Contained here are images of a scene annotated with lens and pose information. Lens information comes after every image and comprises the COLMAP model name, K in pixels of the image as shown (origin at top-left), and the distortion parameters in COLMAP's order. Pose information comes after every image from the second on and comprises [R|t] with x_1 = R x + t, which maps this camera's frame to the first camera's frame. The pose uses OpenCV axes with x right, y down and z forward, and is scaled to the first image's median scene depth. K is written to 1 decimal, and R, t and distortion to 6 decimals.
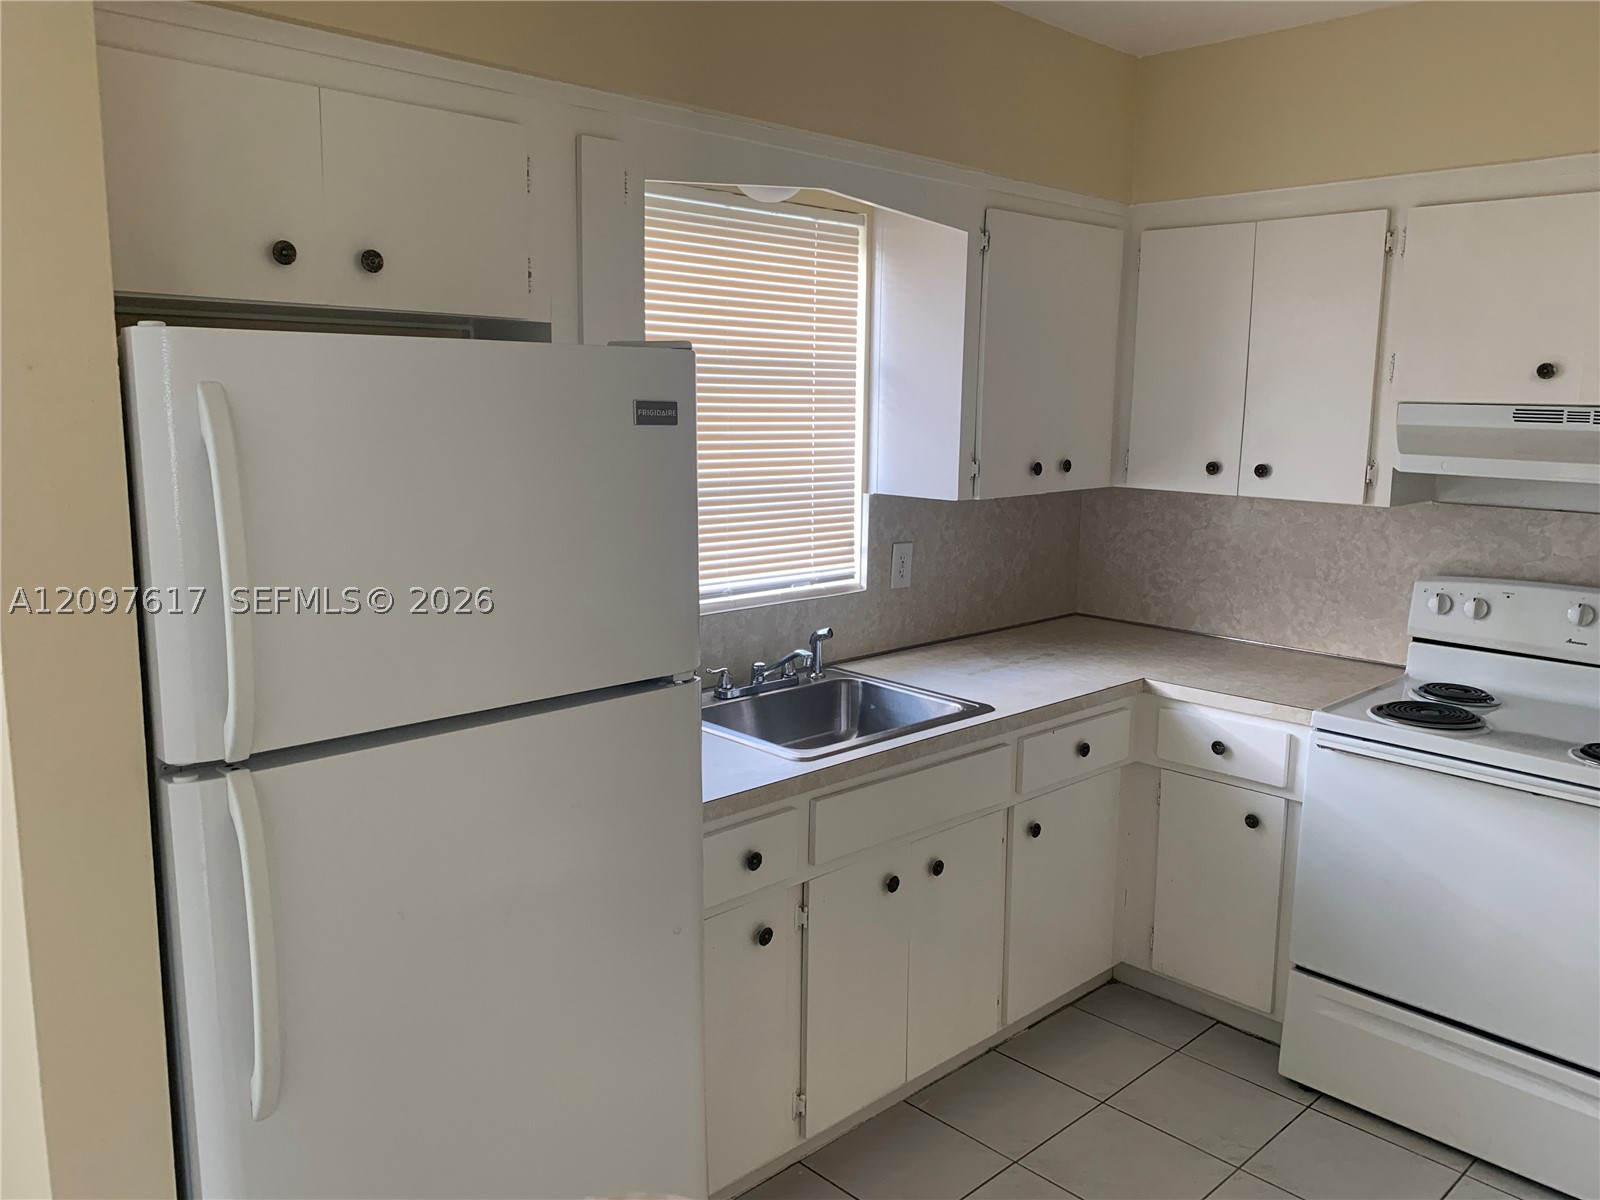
lens RADIAL K [[1219.6, 0, 787.0], [0, 1219.6, 586.8], [0, 0, 1]] dist [0.036363, -0.074786]
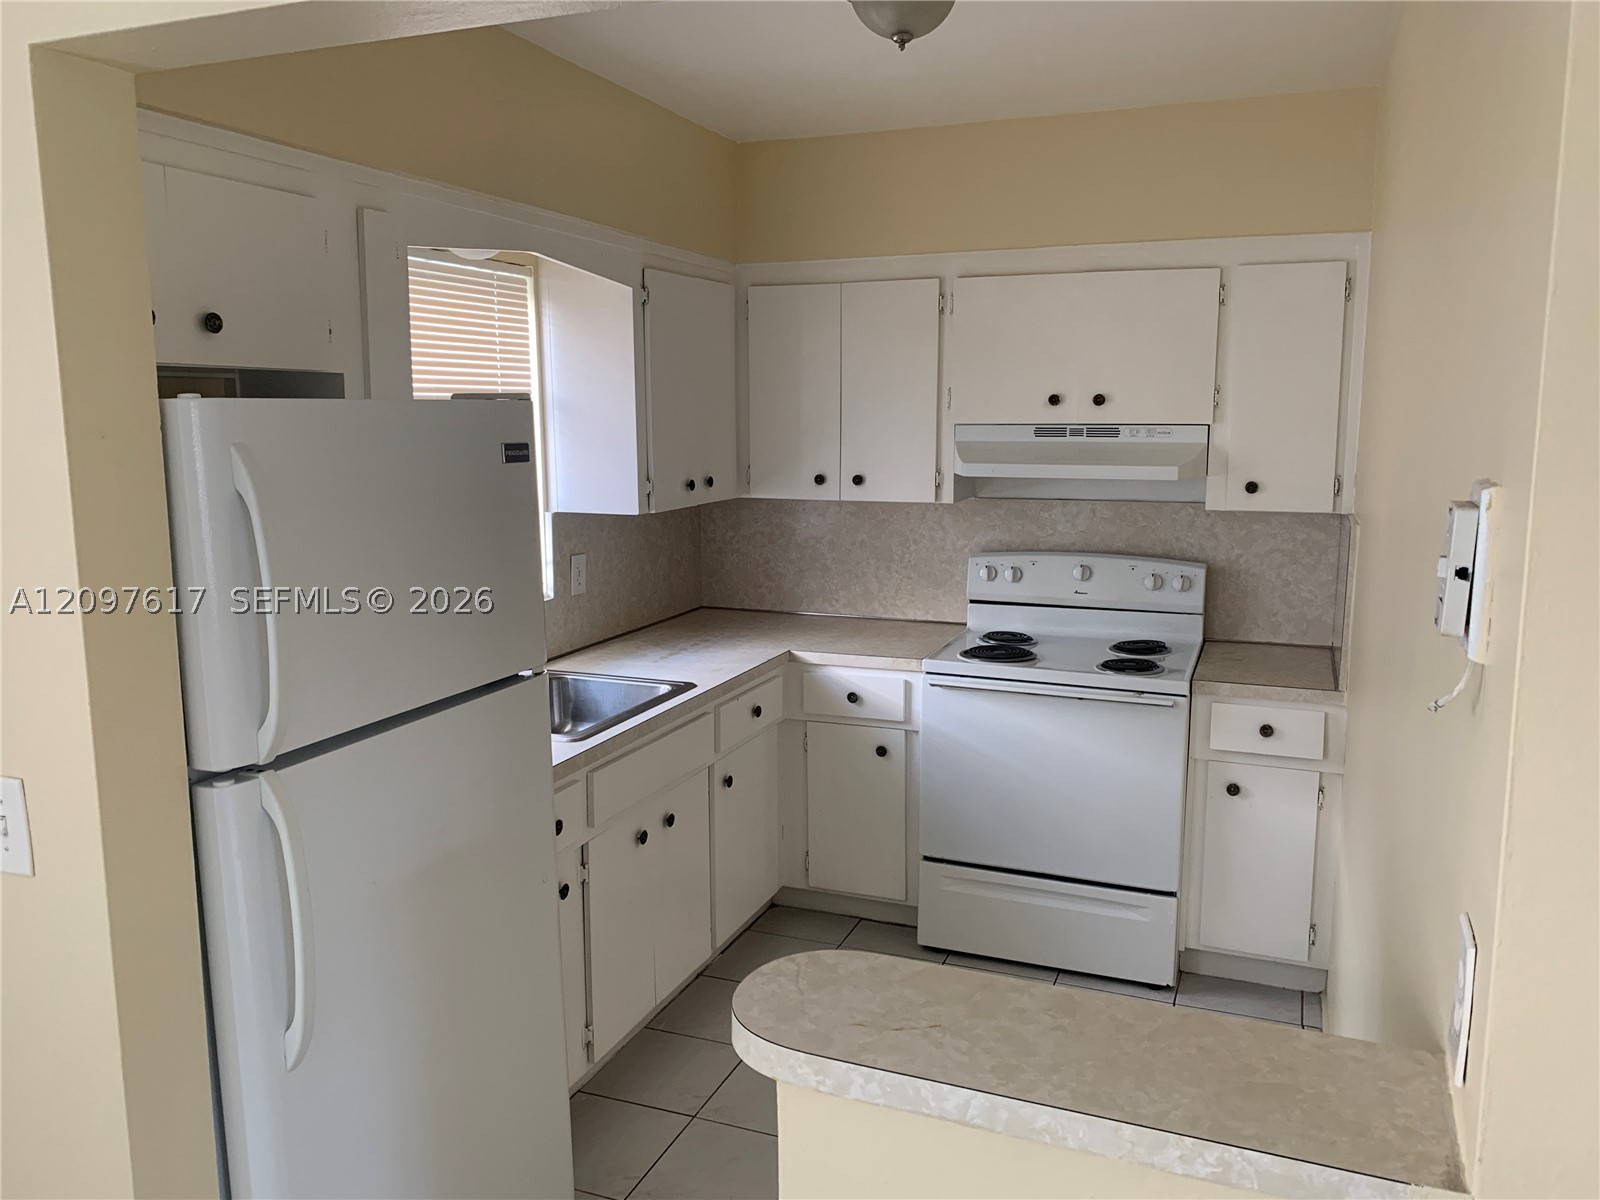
lens RADIAL K [[1219.6, 0, 797.9], [0, 1219.6, 593.8], [0, 0, 1]] dist [0.036363, -0.074786]
pose [[0.907684, -0.079253, 0.412102, -0.220630], [0.081567, 0.996596, 0.012003, 0.003732], [-0.411650, 0.022719, 0.911059, -0.137397]]
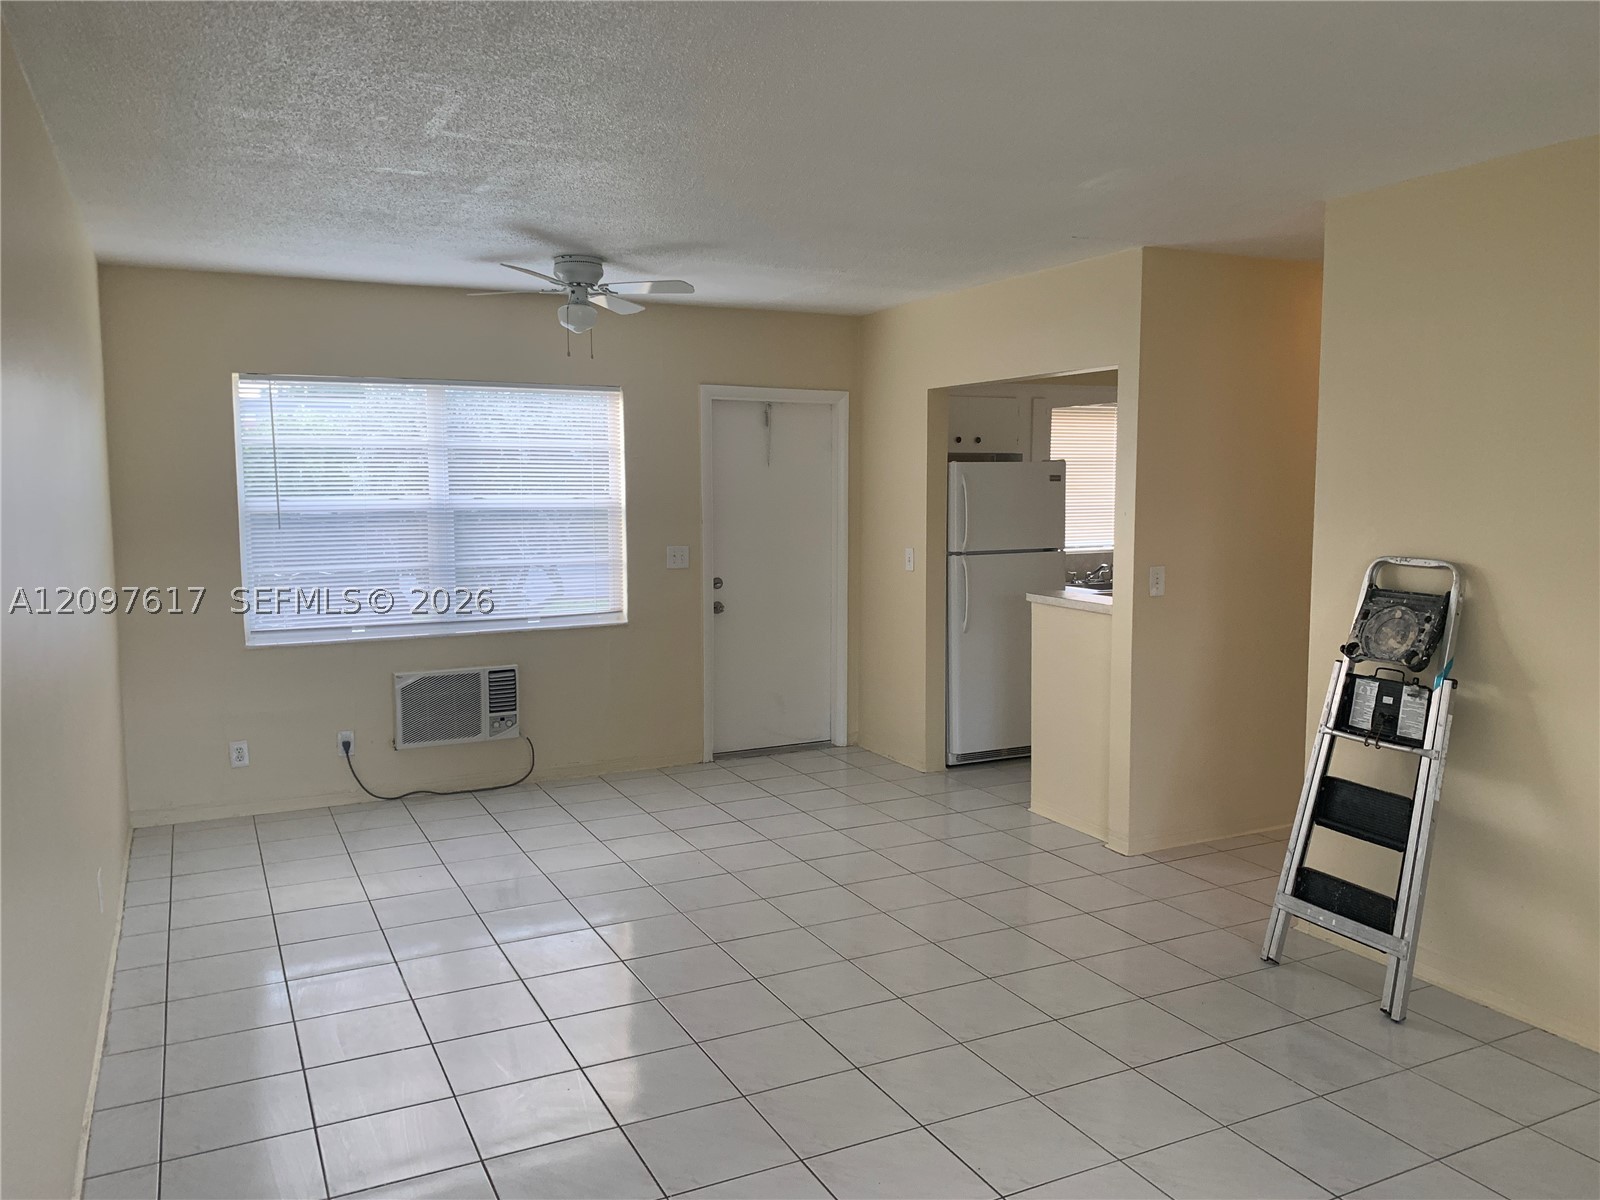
lens RADIAL K [[1219.6, 0, 800.0], [0, 1219.6, 600.1], [0, 0, 1]] dist [0.036363, -0.074786]
pose [[0.960799, 0.010960, -0.277031, 0.117027], [-0.027745, 0.998003, -0.056742, 0.292806], [0.275856, 0.062204, 0.959184, -1.759495]]
